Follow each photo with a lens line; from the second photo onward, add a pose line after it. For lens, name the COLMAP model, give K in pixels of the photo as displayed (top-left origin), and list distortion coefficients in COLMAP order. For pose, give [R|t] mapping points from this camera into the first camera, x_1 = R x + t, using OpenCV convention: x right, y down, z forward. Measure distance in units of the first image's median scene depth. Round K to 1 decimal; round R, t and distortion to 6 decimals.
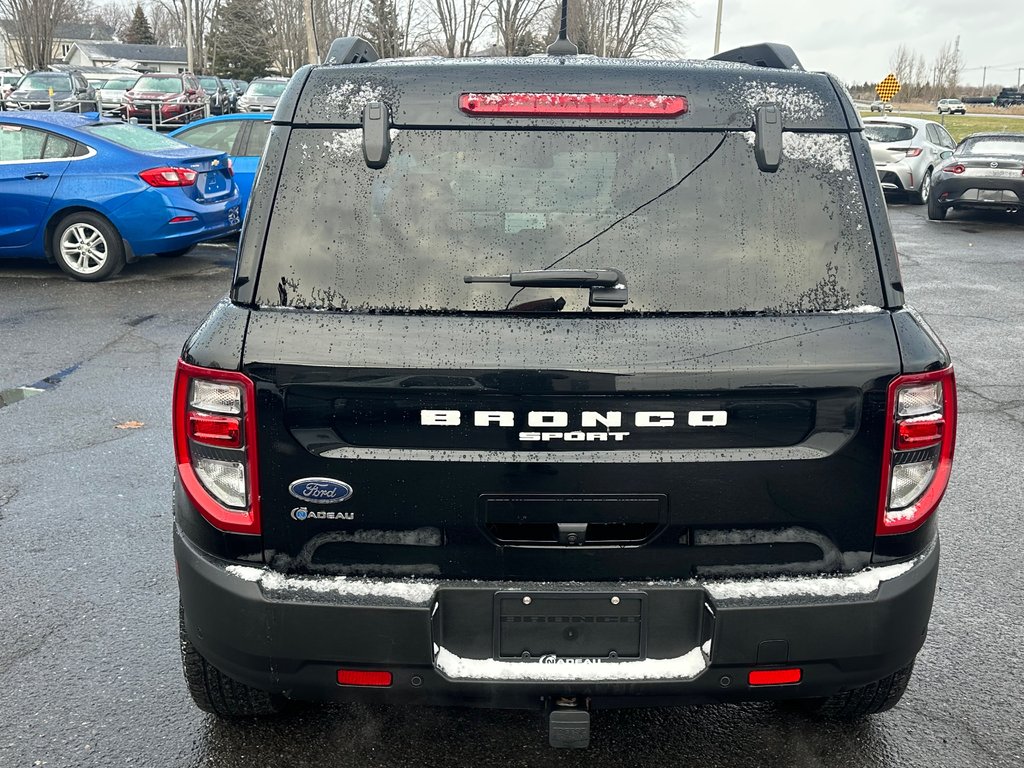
lens RADIAL K [[1171.6, 0, 513.3], [0, 1171.6, 382.8], [0, 0, 1]] dist [0.059931, 0.000000]
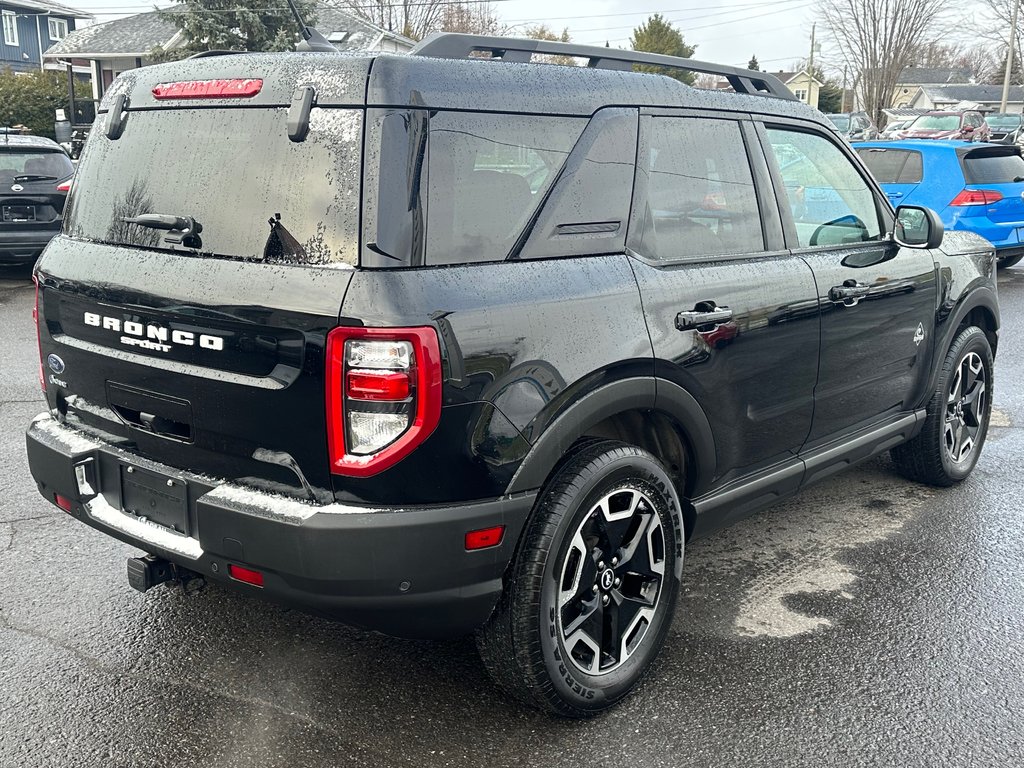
lens RADIAL K [[1171.6, 0, 516.4], [0, 1171.6, 380.4], [0, 0, 1]] dist [0.059931, 0.000000]
pose [[0.739087, 0.130574, -0.660833, 1.200756], [-0.156678, 0.987450, 0.019879, -0.004364], [0.655135, 0.088846, 0.750270, 0.300250]]
